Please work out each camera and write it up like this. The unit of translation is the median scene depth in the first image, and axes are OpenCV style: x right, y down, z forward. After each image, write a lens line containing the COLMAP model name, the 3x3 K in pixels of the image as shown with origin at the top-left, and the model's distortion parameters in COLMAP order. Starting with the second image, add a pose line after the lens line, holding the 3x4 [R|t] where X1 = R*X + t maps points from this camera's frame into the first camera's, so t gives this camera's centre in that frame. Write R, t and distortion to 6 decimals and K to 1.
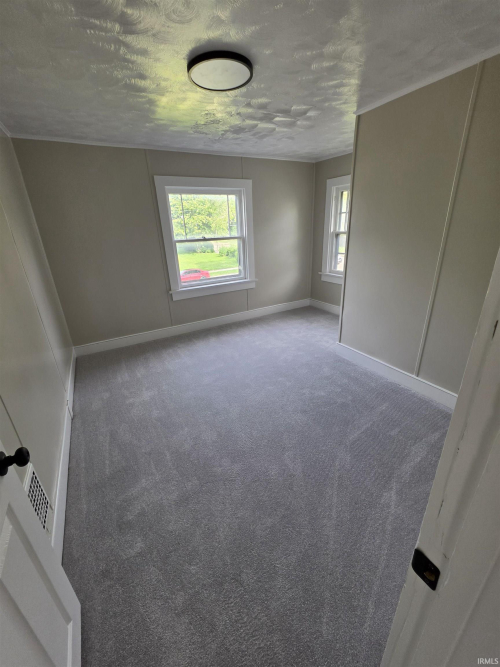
lens RADIAL K [[269.2, 0, 250.9], [0, 269.2, 327.4], [0, 0, 1]] dist [-0.000676, -0.000031]
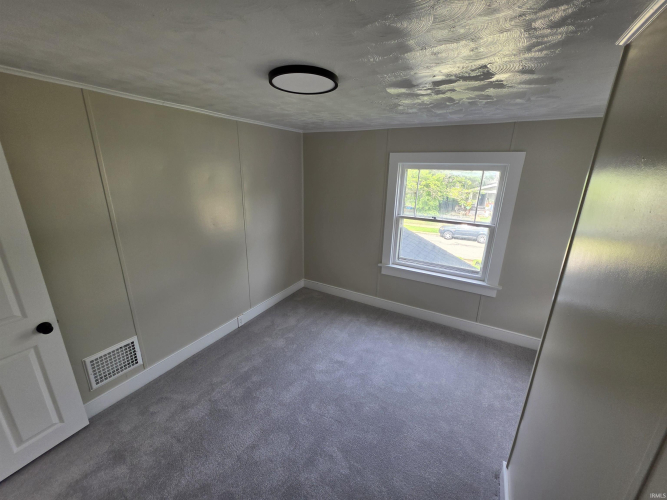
lens RADIAL K [[269.2, 0, 333.6], [0, 269.2, 248.9], [0, 0, 1]] dist [-0.000676, -0.000031]
pose [[0.519607, 0.291061, -0.803301, 0.401327], [-0.349197, 0.930422, 0.111246, -0.246240], [0.779788, 0.222706, 0.585092, 0.300519]]
